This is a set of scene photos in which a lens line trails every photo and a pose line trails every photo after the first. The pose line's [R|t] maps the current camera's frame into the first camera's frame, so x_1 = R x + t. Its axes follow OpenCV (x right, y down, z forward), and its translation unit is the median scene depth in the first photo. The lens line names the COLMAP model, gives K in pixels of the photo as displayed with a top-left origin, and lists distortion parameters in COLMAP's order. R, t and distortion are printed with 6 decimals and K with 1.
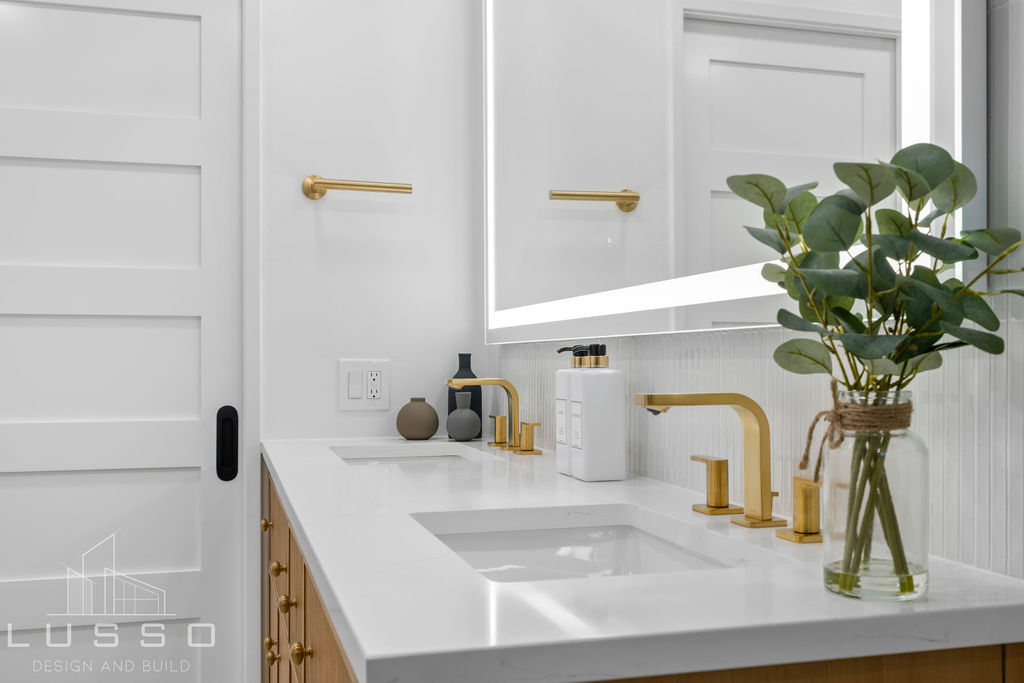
lens RADIAL K [[1034.5, 0, 508.5], [0, 1034.5, 344.8], [0, 0, 1]] dist [0.010278, 0.000000]
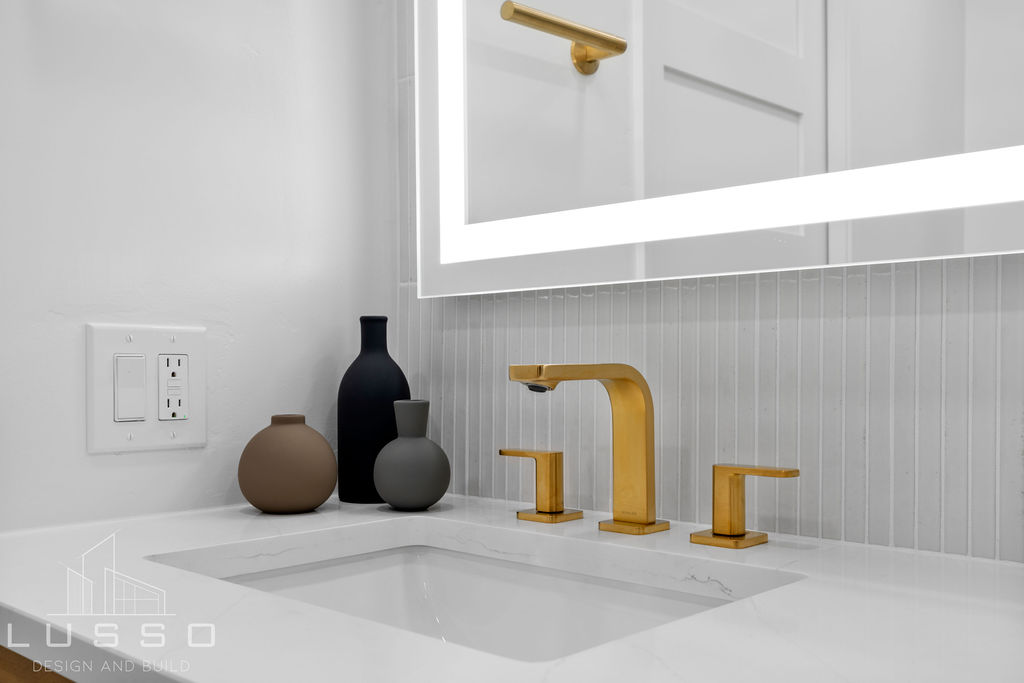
lens RADIAL K [[1034.5, 0, 506.9], [0, 1034.5, 348.1], [0, 0, 1]] dist [0.010278, 0.000000]
pose [[0.863925, 0.001789, 0.503617, -0.231767], [-0.003659, 0.999990, 0.002724, 0.022238], [-0.503607, -0.004196, 0.863923, 0.594282]]
